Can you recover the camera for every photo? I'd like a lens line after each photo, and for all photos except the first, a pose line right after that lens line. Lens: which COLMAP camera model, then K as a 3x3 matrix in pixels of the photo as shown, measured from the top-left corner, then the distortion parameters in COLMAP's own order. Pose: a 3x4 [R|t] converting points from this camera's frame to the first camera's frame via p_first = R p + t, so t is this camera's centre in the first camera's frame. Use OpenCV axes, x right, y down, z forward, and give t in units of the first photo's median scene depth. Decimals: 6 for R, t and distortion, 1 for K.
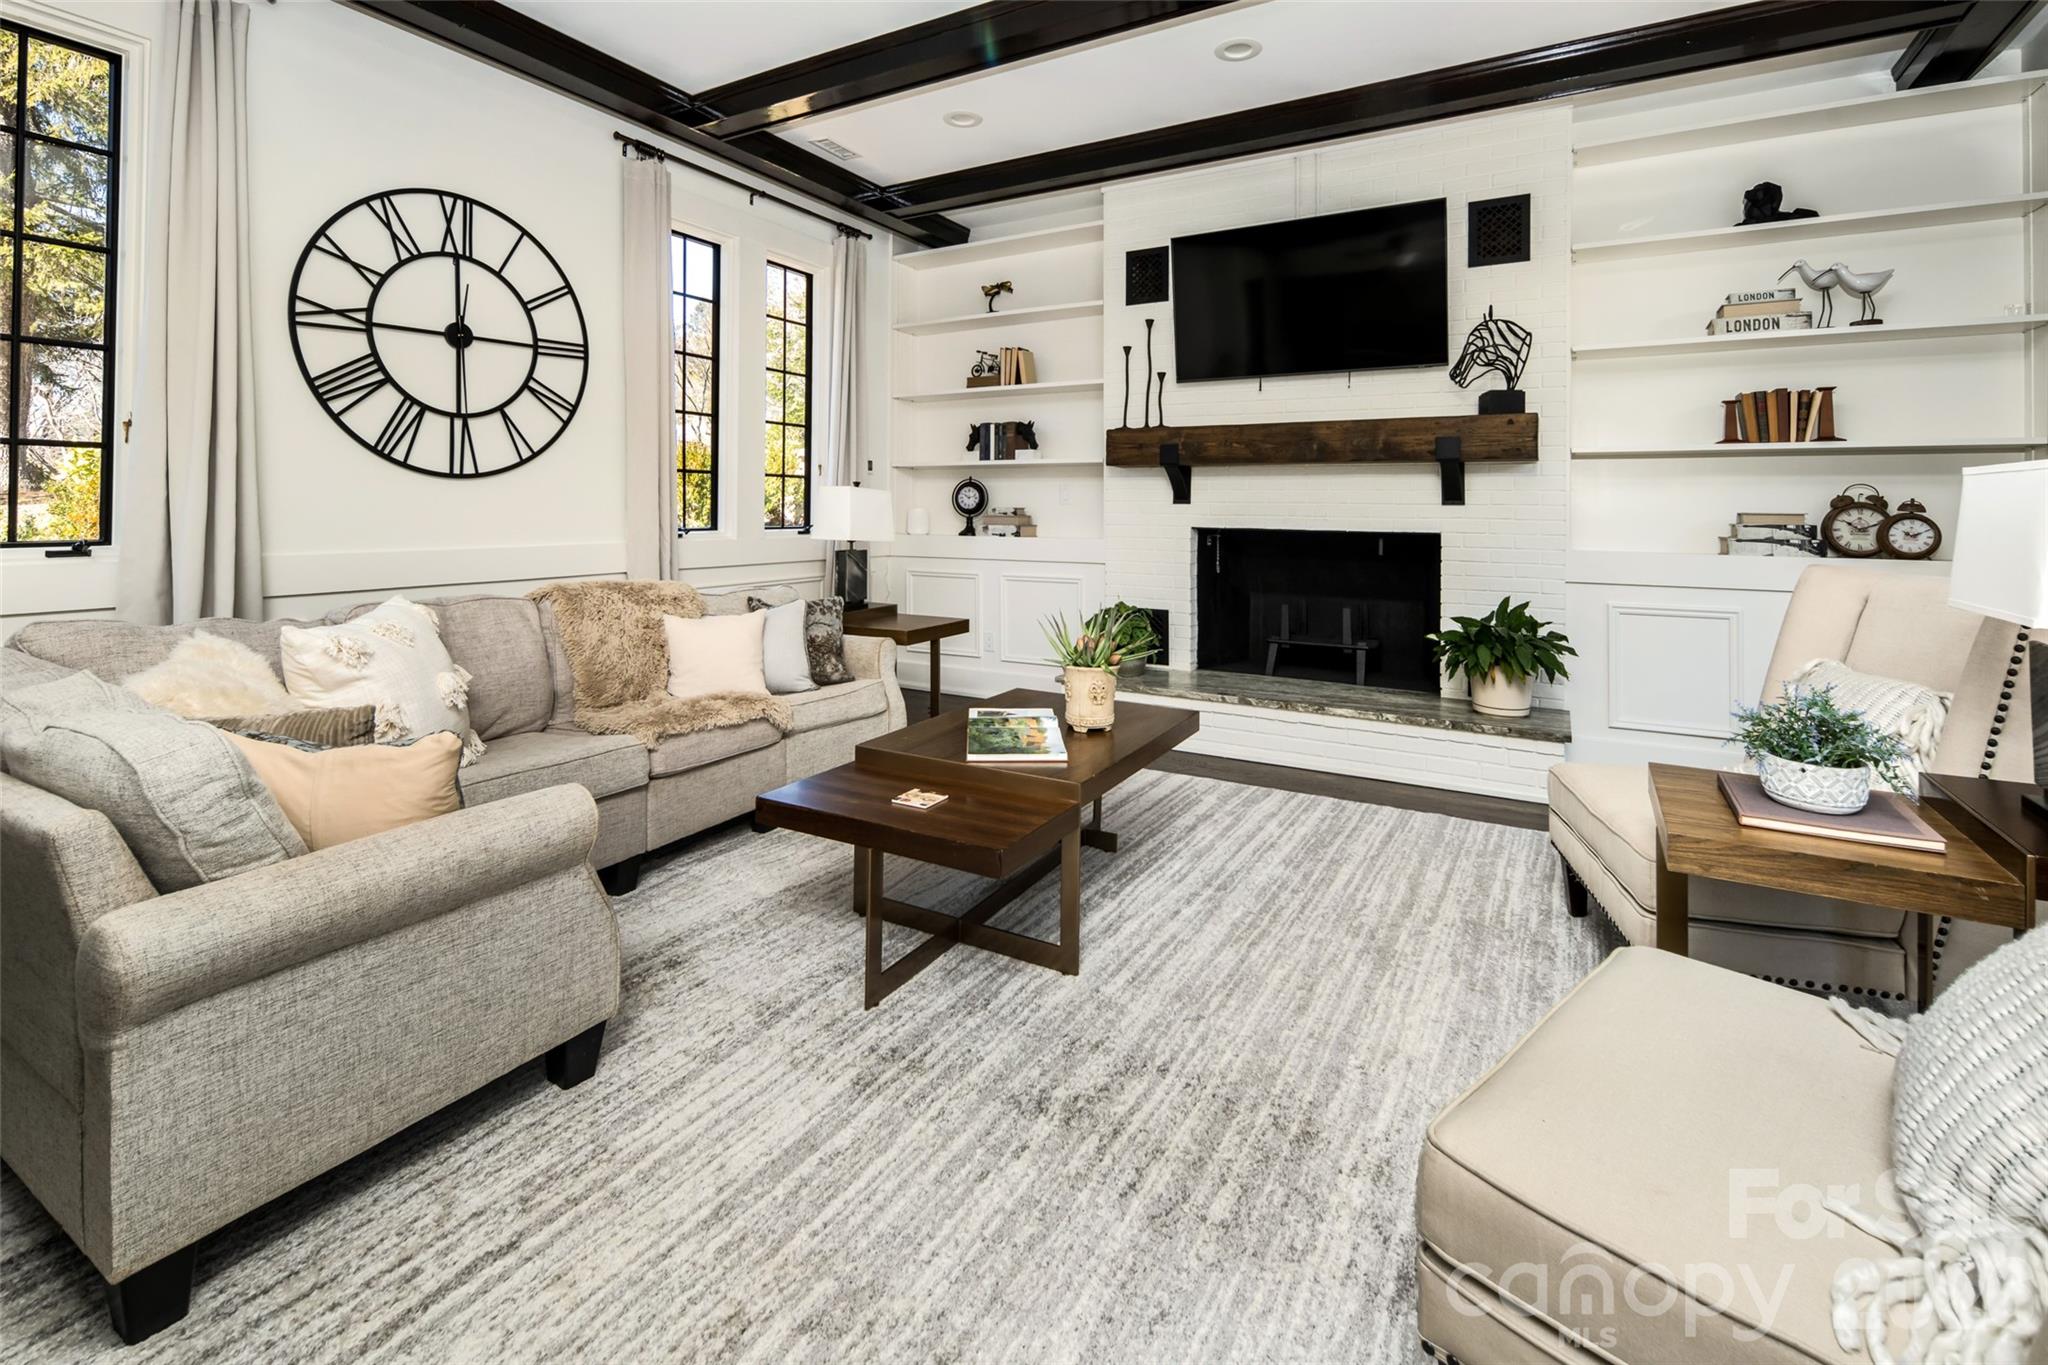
lens RADIAL K [[911.4, 0, 1023.6], [0, 911.4, 567.3], [0, 0, 1]] dist [0.000847, -0.000204]
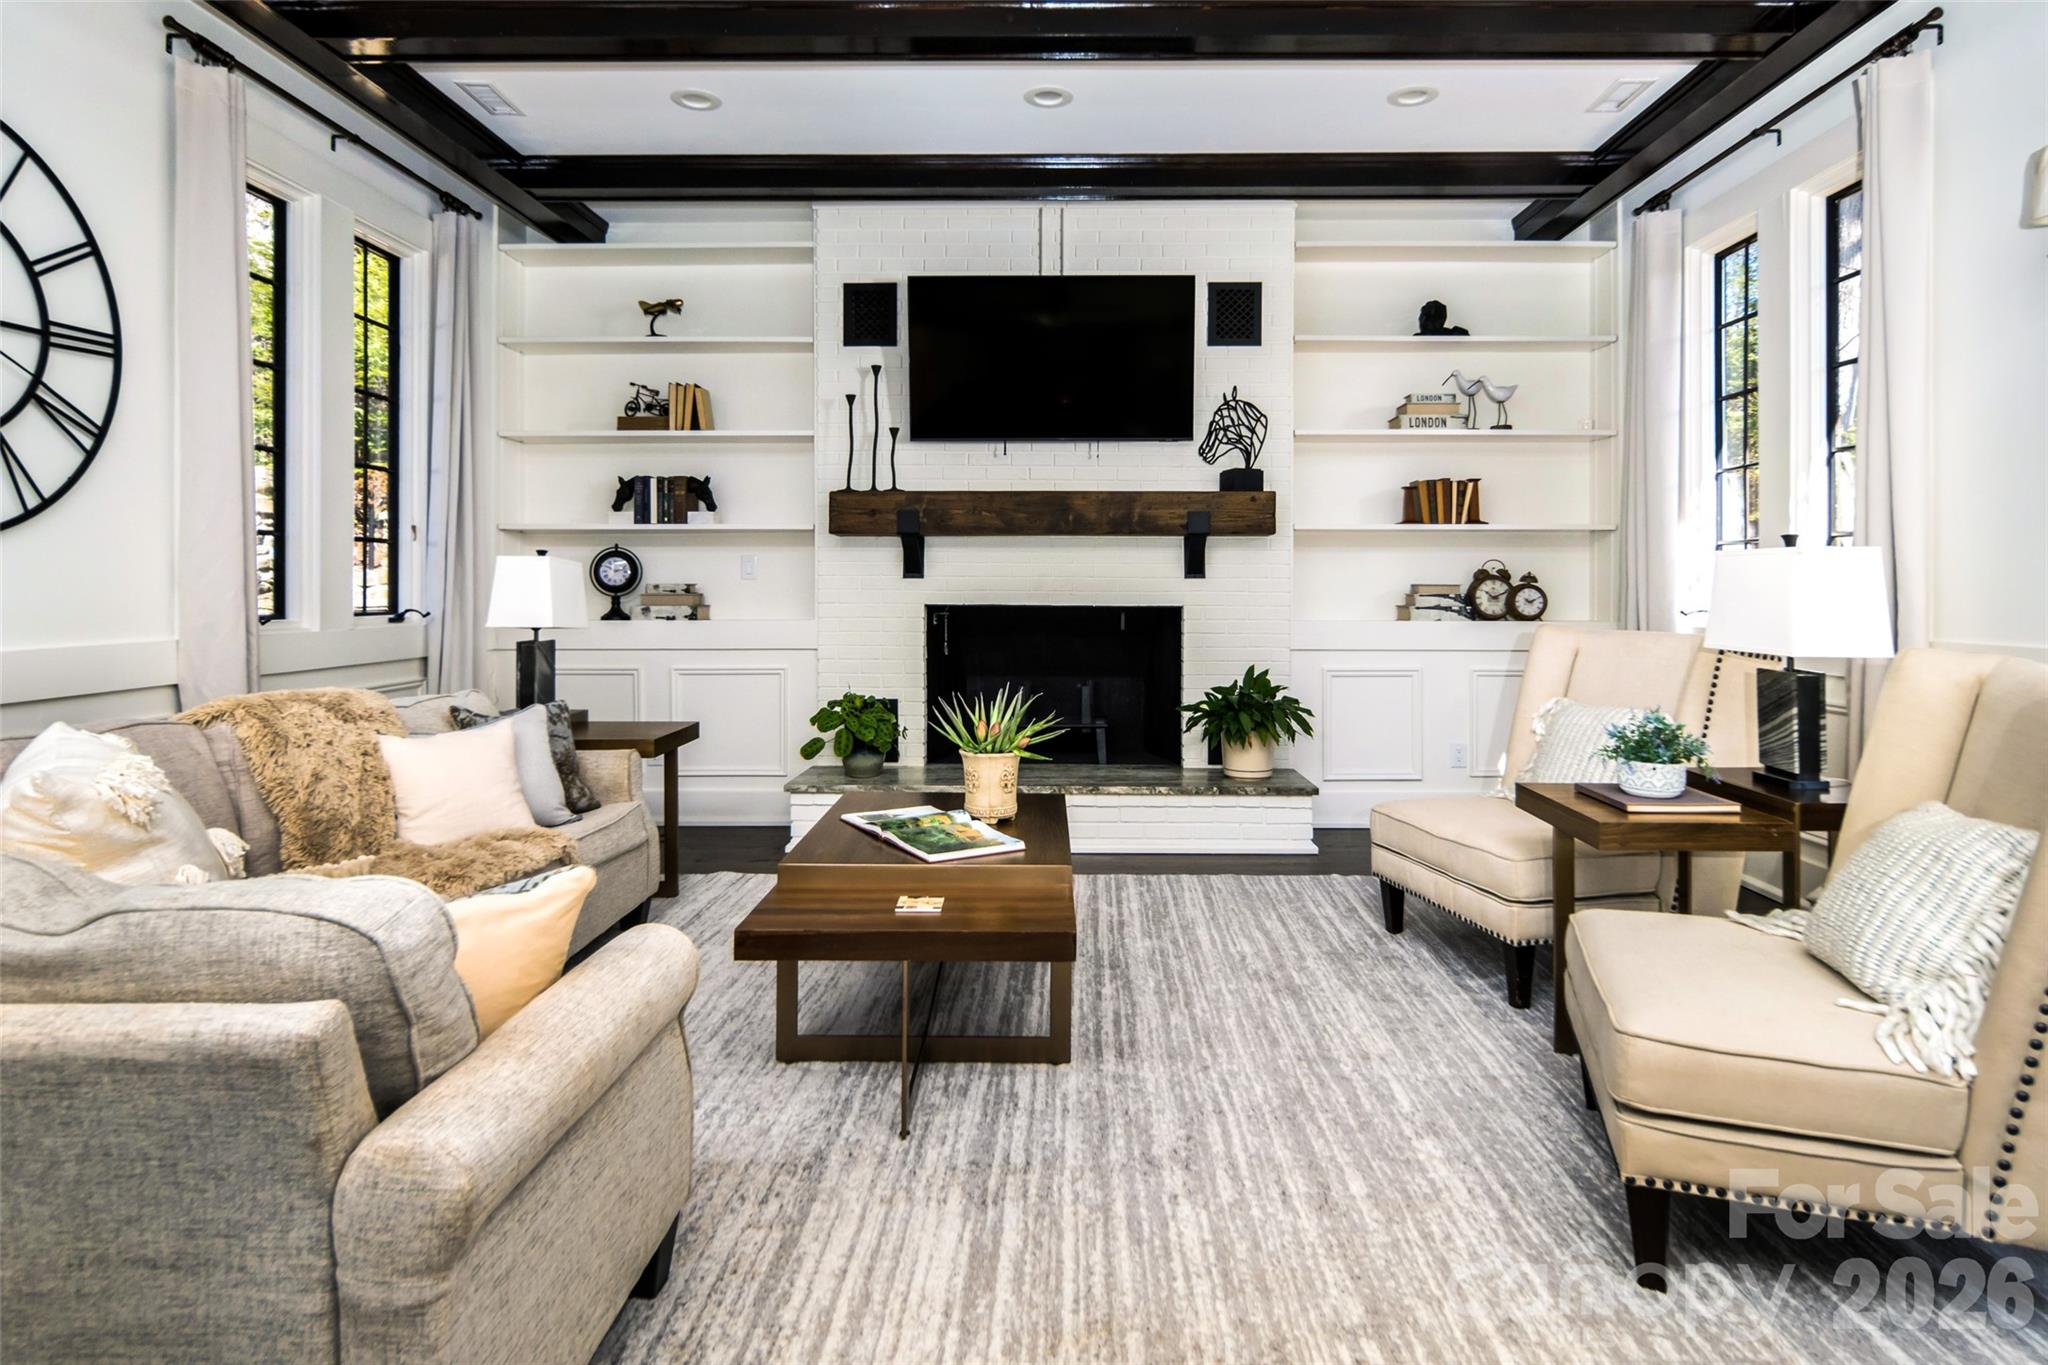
lens RADIAL K [[1118.2, 0, 1024.0], [0, 1118.2, 682.5], [0, 0, 1]] dist [-0.000151, -0.002383]
pose [[0.876865, -0.048539, 0.478280, -0.295095], [0.037009, 0.998753, 0.033509, -0.000802], [-0.479310, -0.011683, 0.877568, -0.007802]]
